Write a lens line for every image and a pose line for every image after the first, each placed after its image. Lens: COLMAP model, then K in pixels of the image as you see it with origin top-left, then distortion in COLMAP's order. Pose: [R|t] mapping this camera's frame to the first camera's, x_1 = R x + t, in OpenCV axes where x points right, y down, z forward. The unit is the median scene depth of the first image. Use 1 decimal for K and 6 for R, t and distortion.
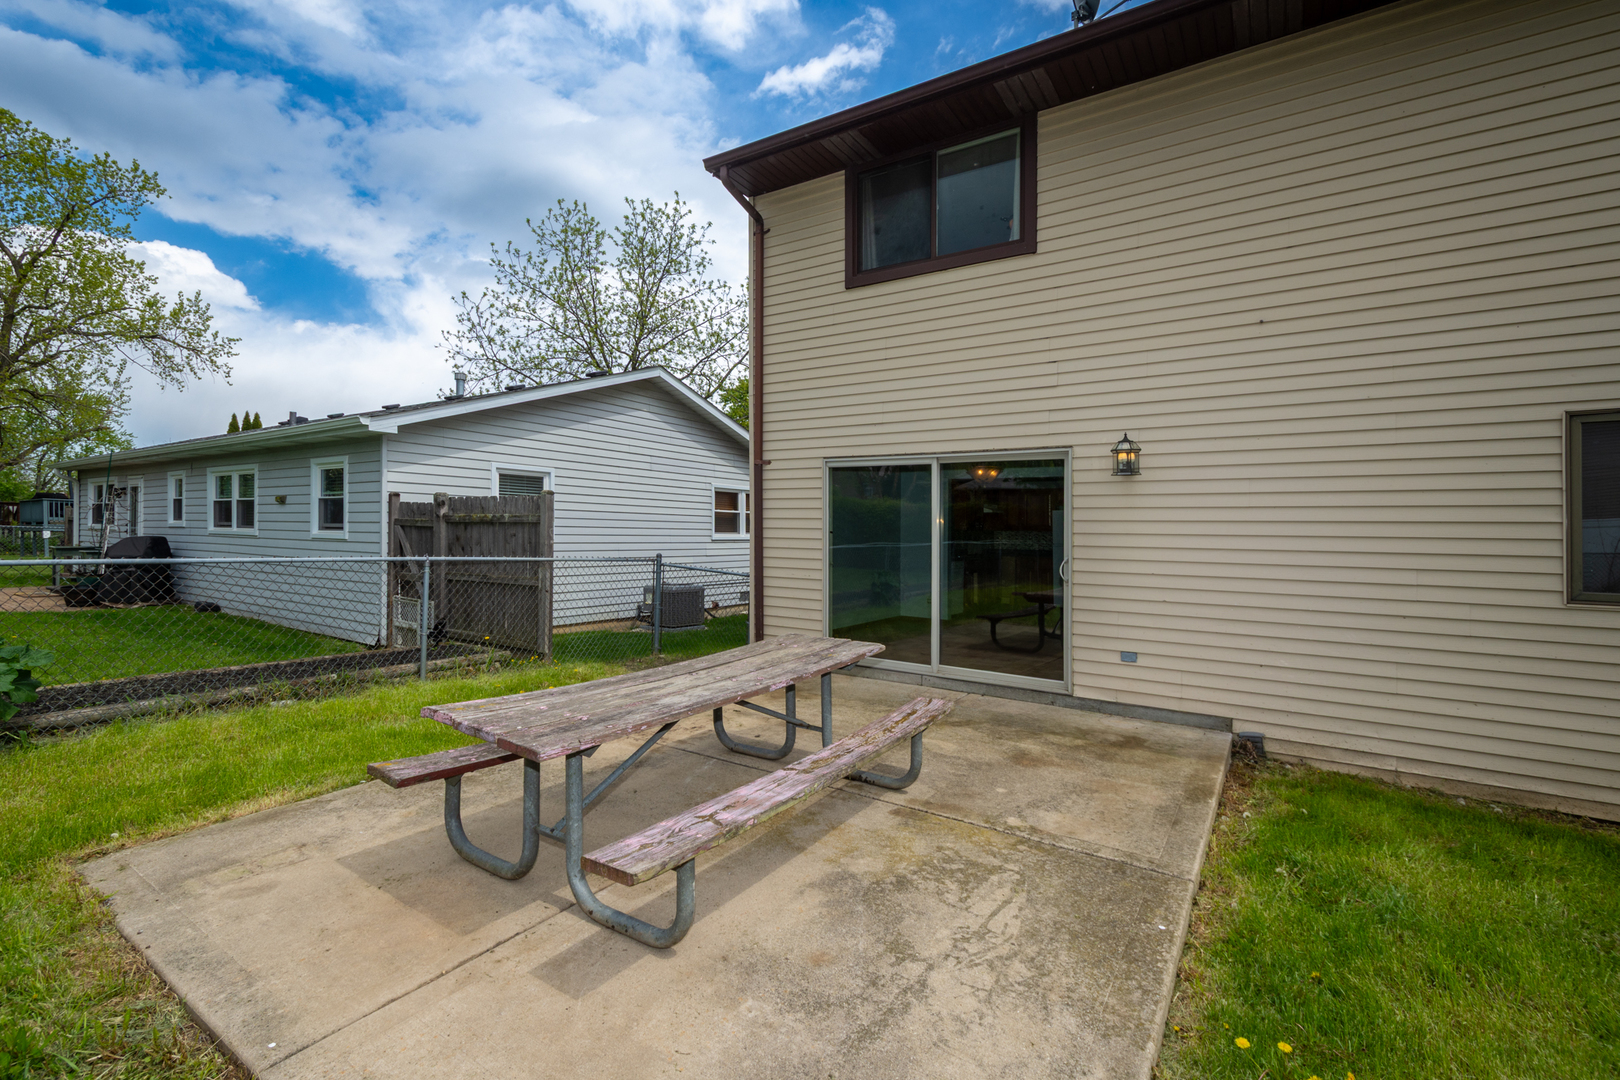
lens RADIAL K [[717.5, 0, 824.8], [0, 717.5, 506.0], [0, 0, 1]] dist [0.011699, -0.000296]
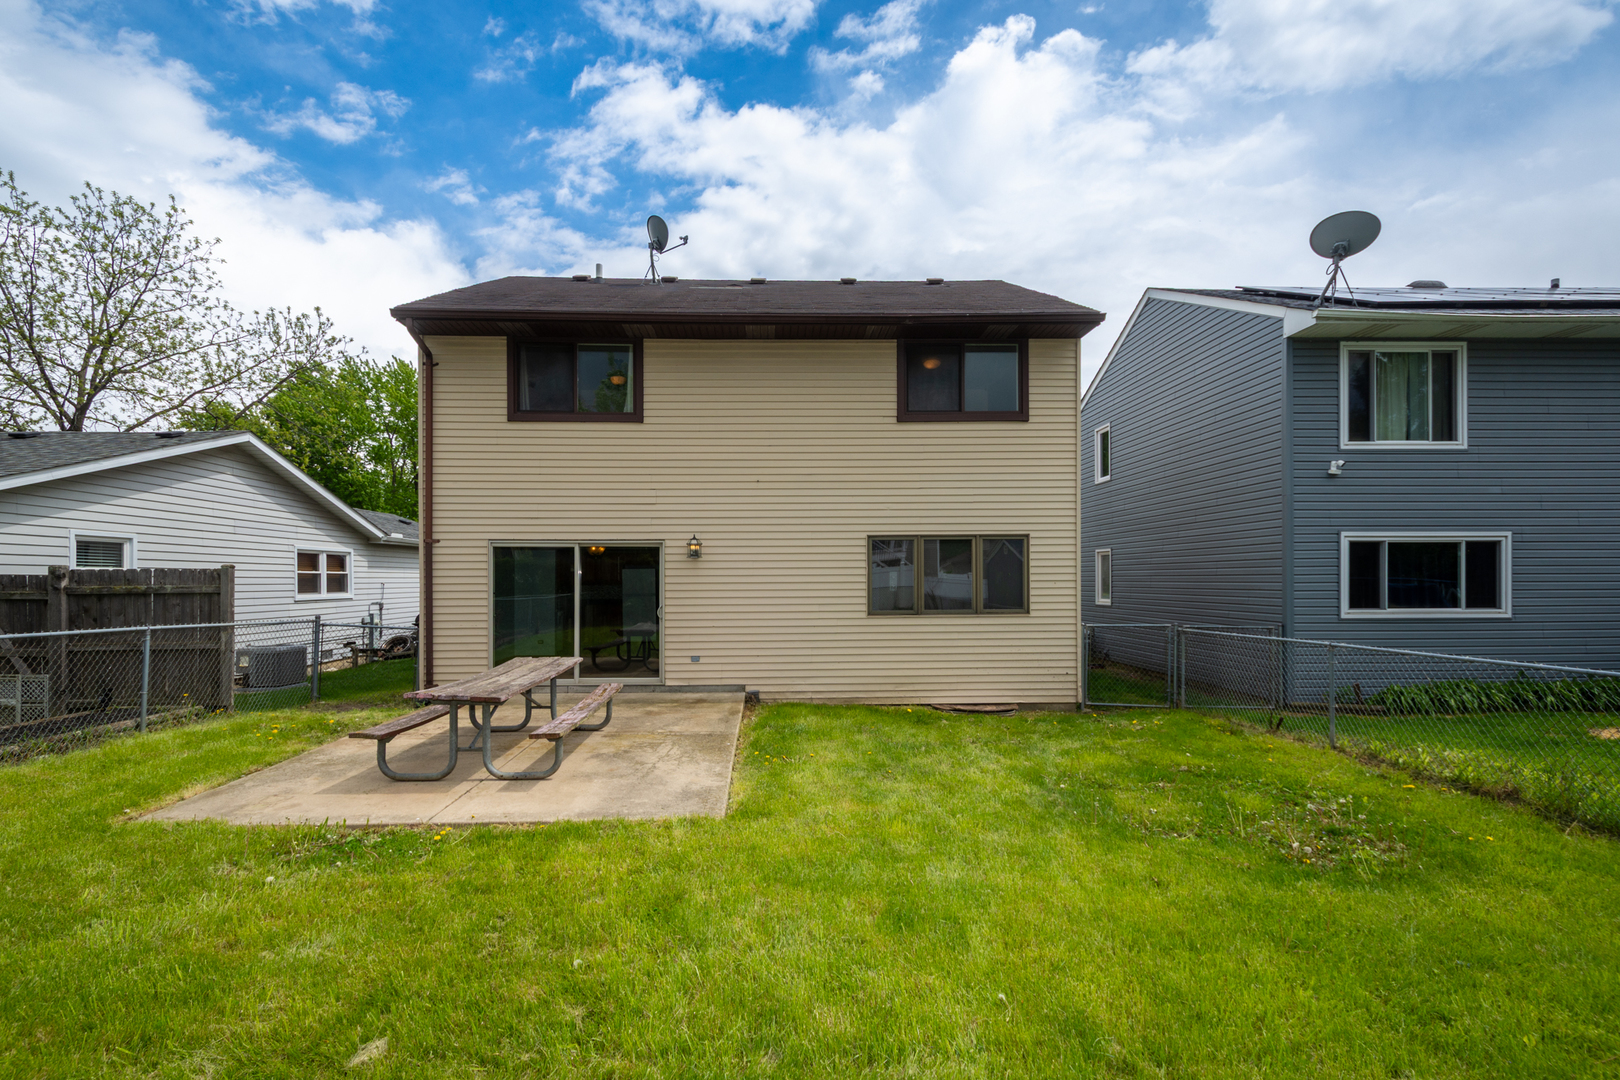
lens RADIAL K [[740.3, 0, 794.6], [0, 740.3, 543.3], [0, 0, 1]] dist [0.004533, 0.000075]
pose [[0.823761, 0.006554, 0.566900, -0.377501], [-0.000932, 0.999947, -0.010206, -0.053614], [-0.566937, 0.007879, 0.823724, -0.593168]]
